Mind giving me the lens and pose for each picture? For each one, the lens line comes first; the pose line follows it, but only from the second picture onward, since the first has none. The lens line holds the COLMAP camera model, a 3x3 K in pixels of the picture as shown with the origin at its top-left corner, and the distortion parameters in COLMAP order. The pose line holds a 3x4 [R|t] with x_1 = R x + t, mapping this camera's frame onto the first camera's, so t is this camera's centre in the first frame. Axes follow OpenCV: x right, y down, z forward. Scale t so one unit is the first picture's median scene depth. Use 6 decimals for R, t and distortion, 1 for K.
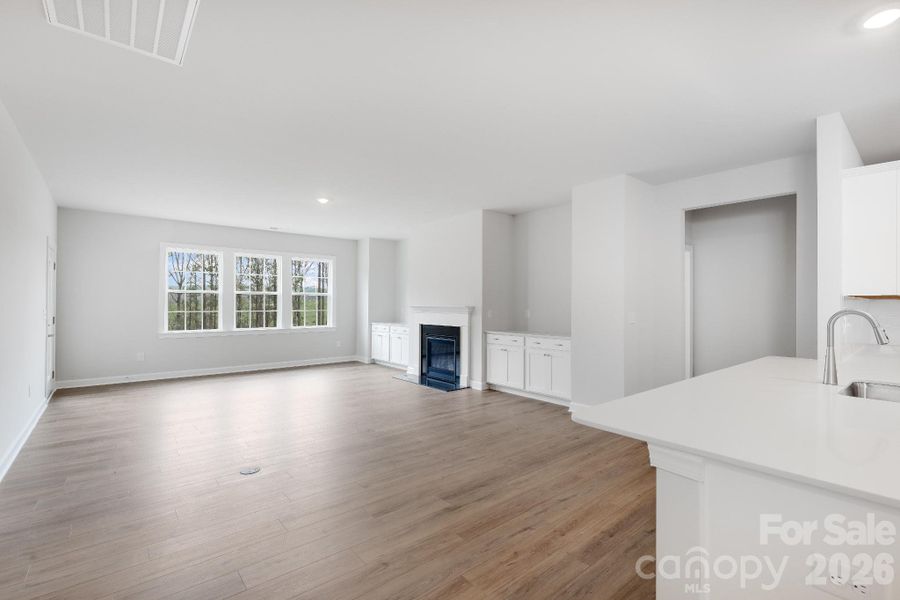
lens RADIAL K [[398.8, 0, 481.3], [0, 398.8, 298.8], [0, 0, 1]] dist [0.000460, 0.000041]
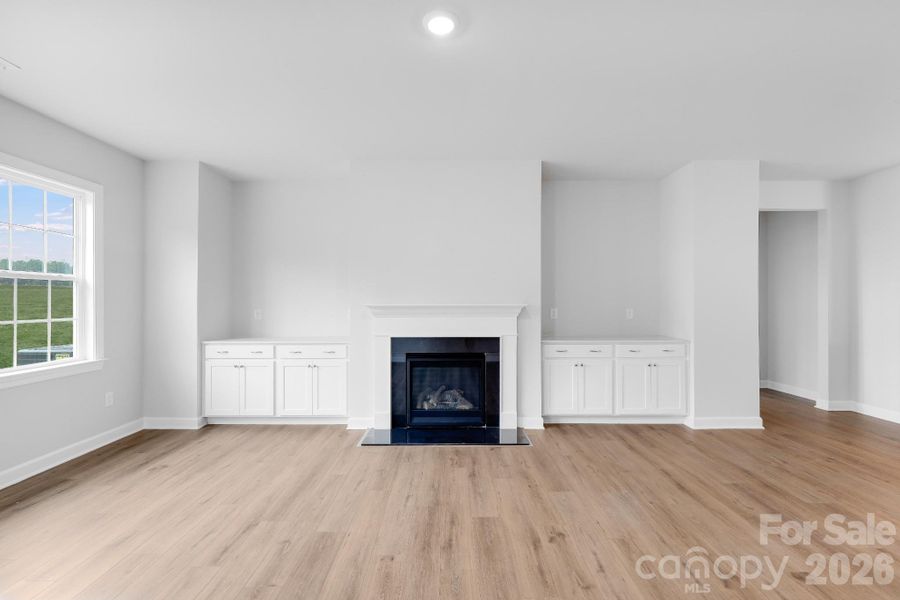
lens RADIAL K [[398.8, 0, 481.3], [0, 398.8, 298.8], [0, 0, 1]] dist [0.000460, 0.000041]
pose [[0.682094, 0.002196, 0.731261, -0.473448], [-0.005548, 0.999982, 0.002172, 0.007492], [-0.731243, -0.005539, 0.682094, 0.520489]]
